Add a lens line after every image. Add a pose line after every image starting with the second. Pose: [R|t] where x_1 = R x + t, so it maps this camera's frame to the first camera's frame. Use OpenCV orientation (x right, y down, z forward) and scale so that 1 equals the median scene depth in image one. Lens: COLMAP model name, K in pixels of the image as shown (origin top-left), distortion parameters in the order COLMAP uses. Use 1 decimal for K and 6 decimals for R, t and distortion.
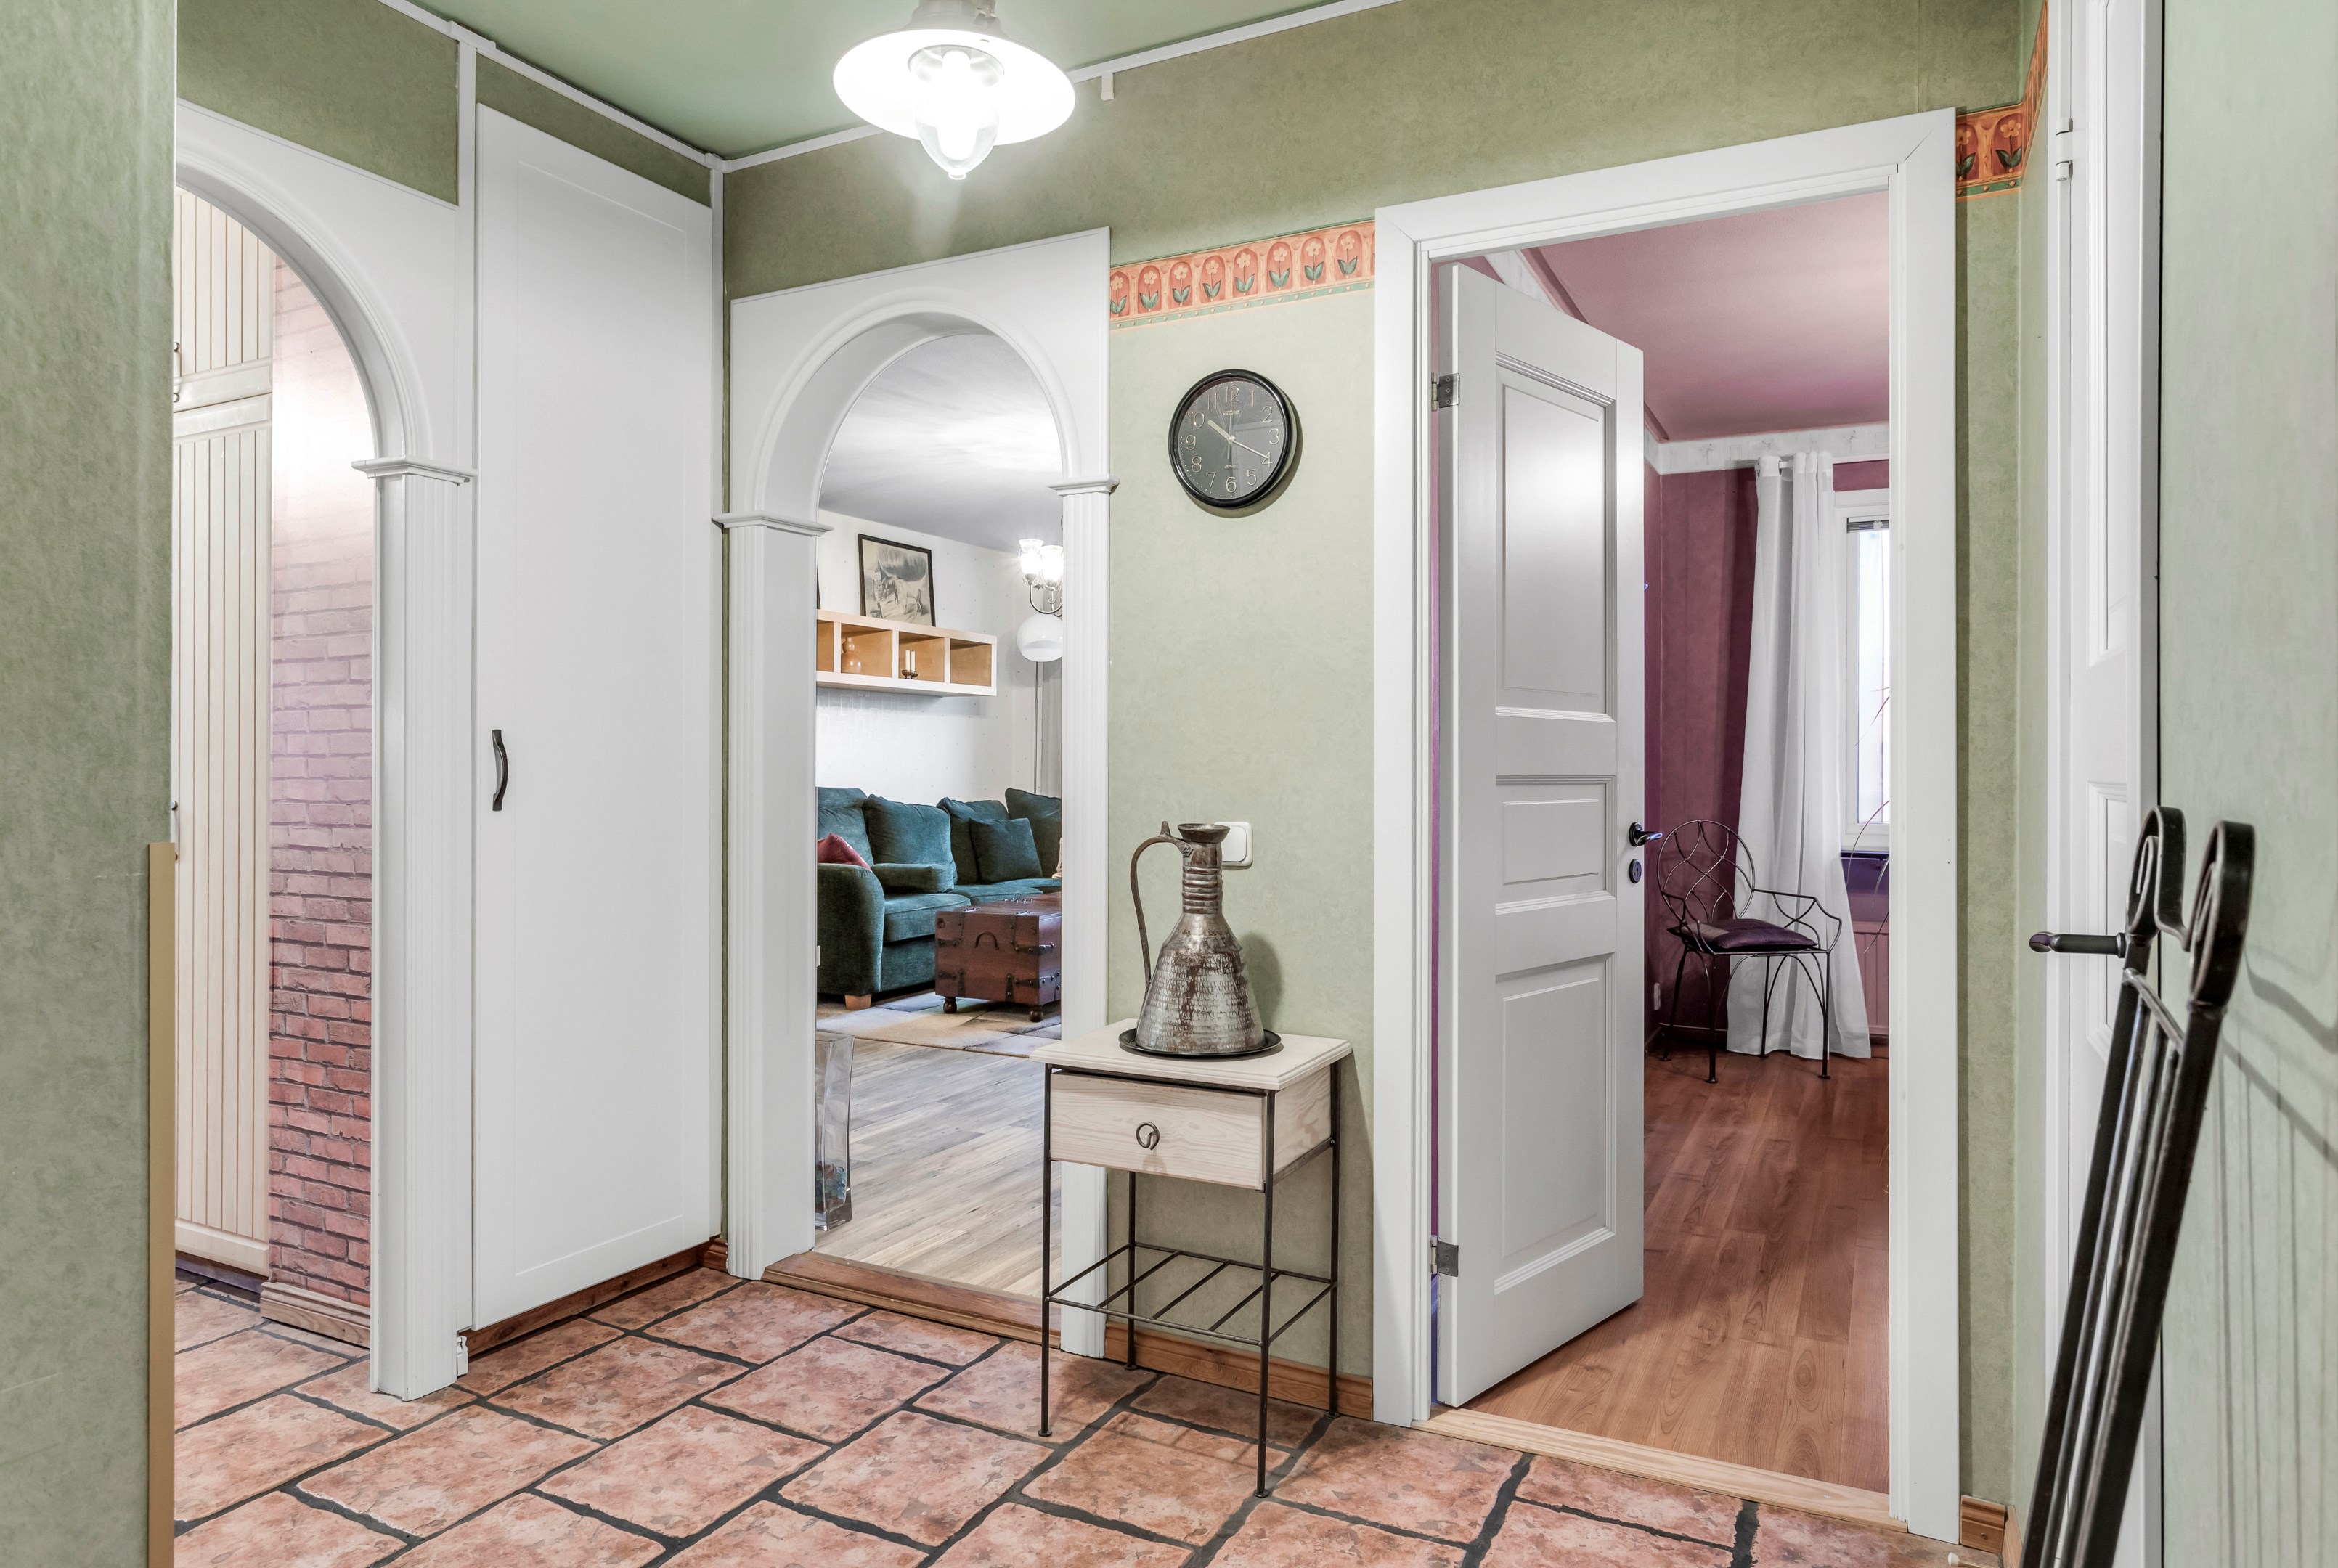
lens RADIAL K [[1428.8, 0, 1166.5], [0, 1428.8, 765.4], [0, 0, 1]] dist [-0.000259, -0.000129]
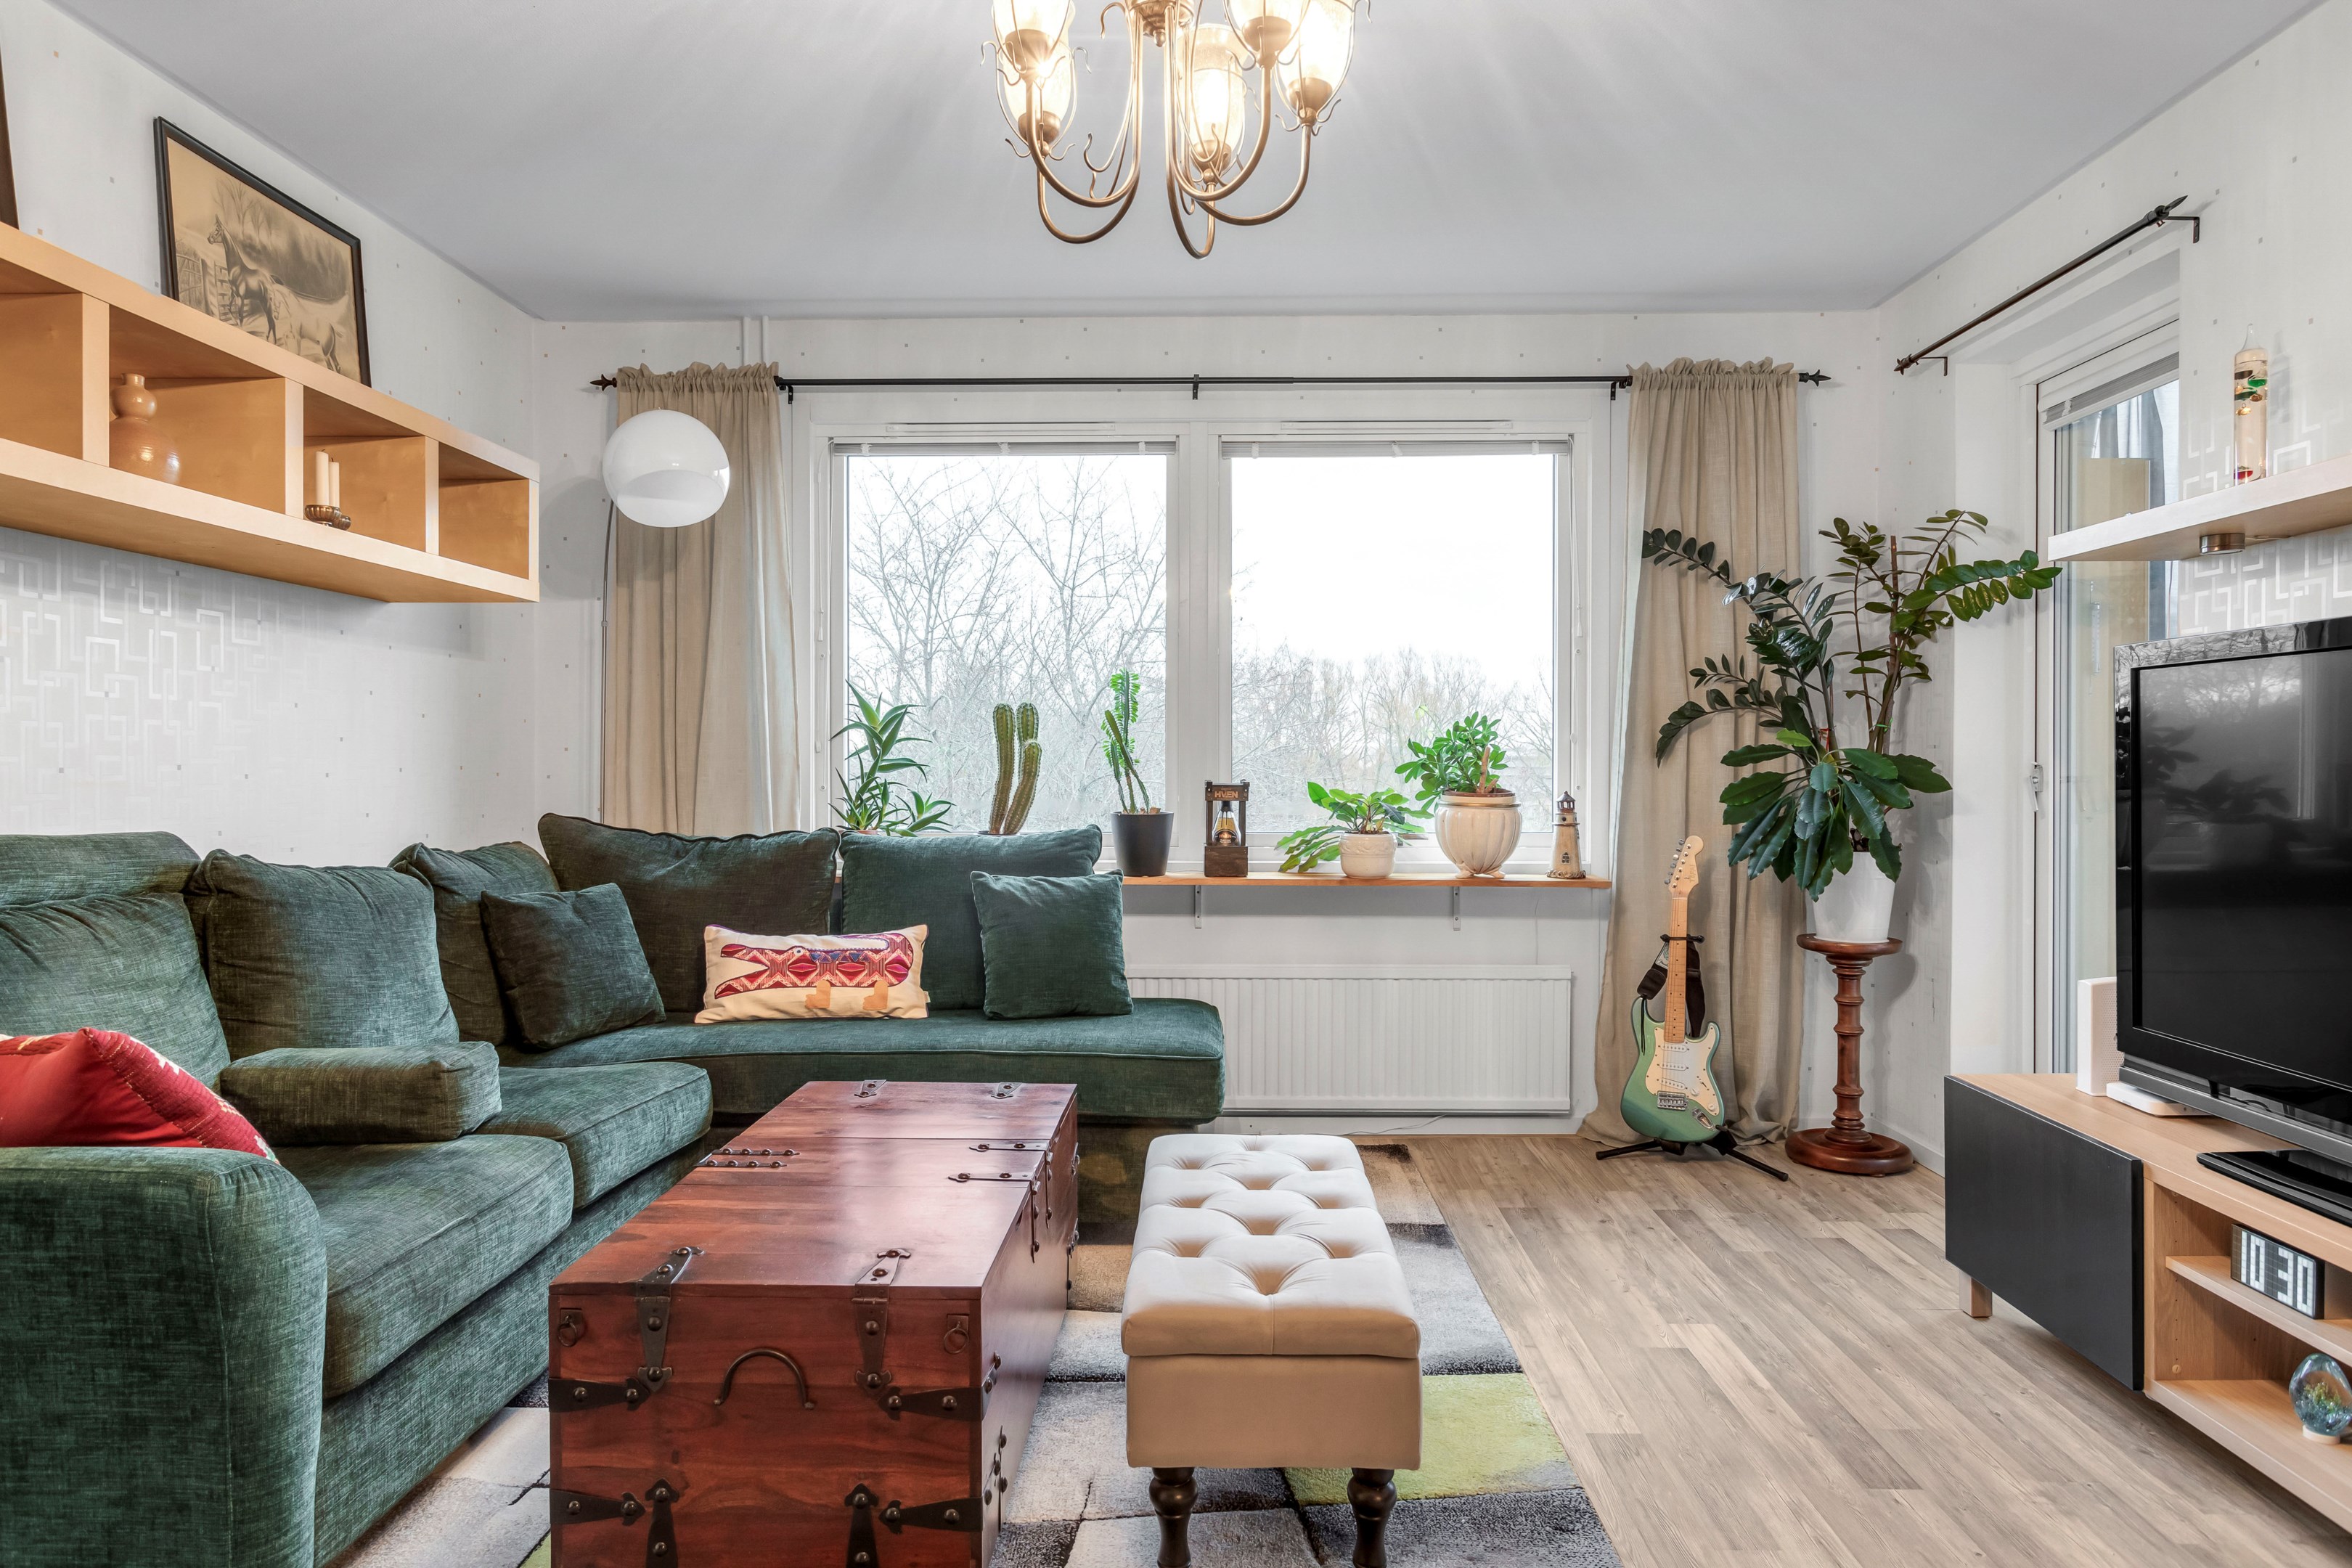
lens RADIAL K [[1408.5, 0, 1175.3], [0, 1408.5, 777.6], [0, 0, 1]] dist [-0.003195, 0.002975]
pose [[0.900689, -0.006087, 0.434422, -0.398741], [0.000366, 0.999912, 0.013253, -0.004956], [-0.434465, -0.011778, 0.900612, 1.629471]]
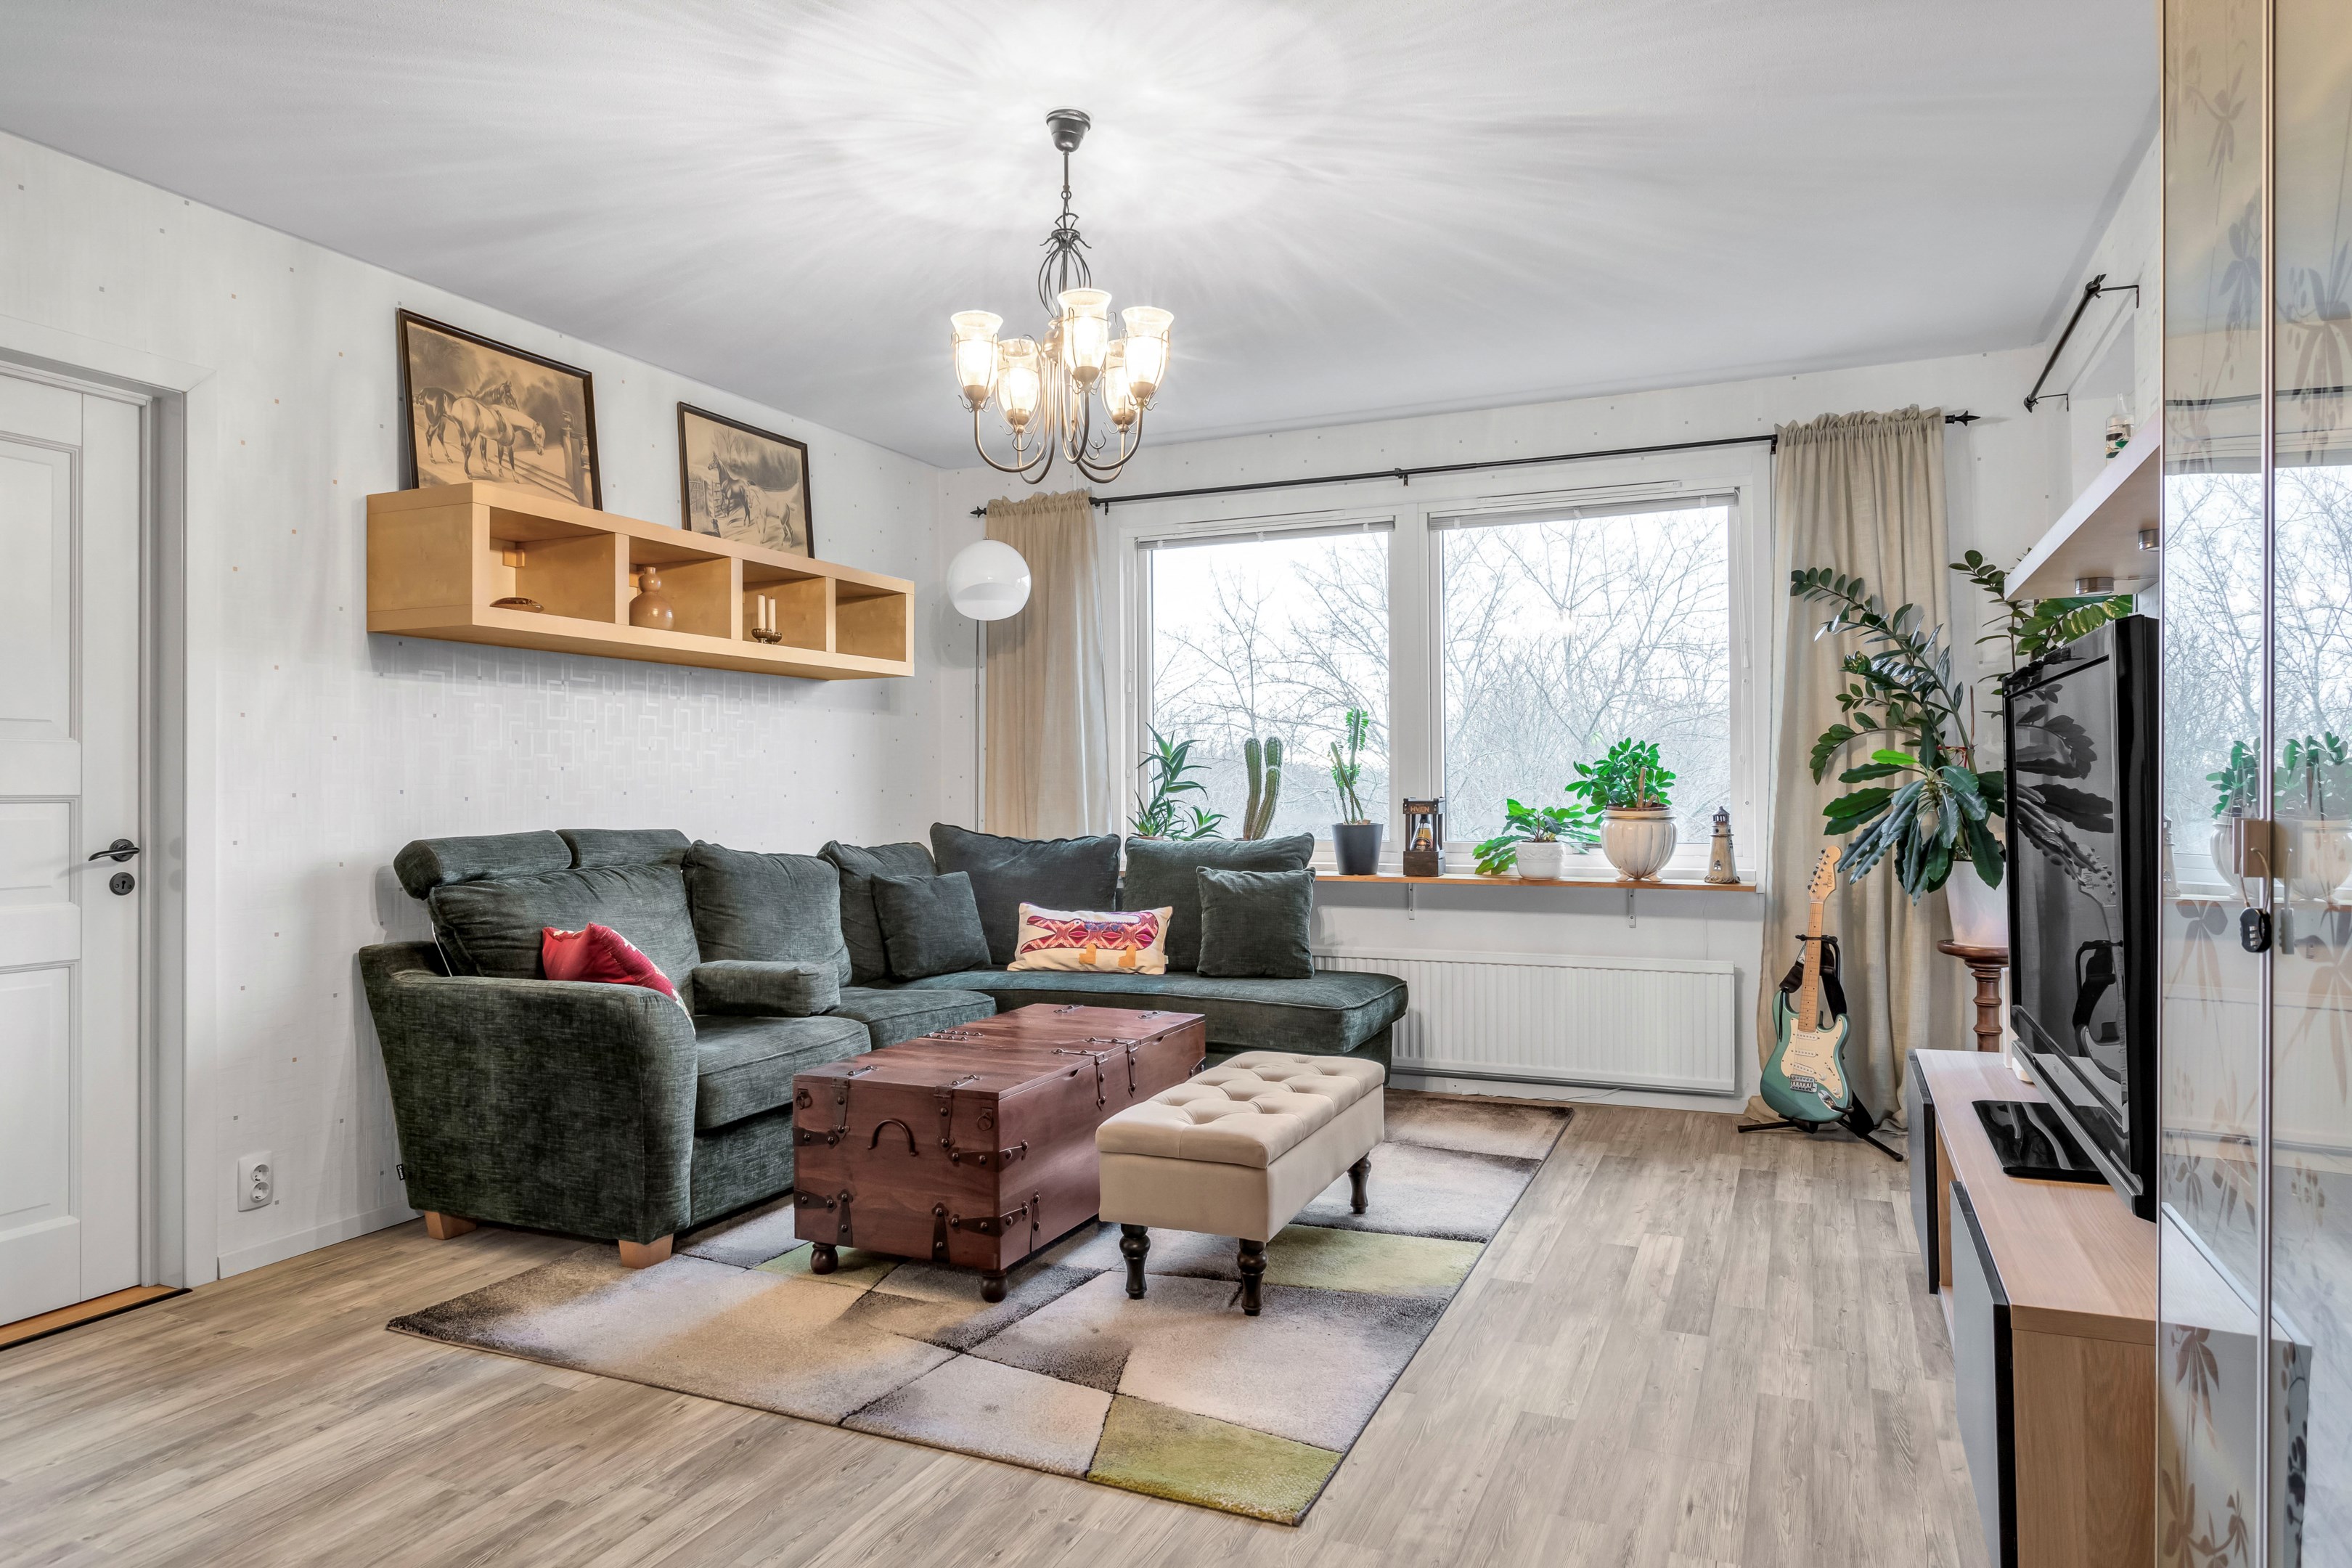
lens RADIAL K [[1426.1, 0, 1176.0], [0, 1426.1, 784.0], [0, 0, 1]] dist [-0.004787, 0.000698]
pose [[0.998341, -0.008699, 0.056909, -0.123327], [0.008675, 0.999962, 0.000666, -0.003831], [-0.056913, -0.000171, 0.998379, 1.127367]]
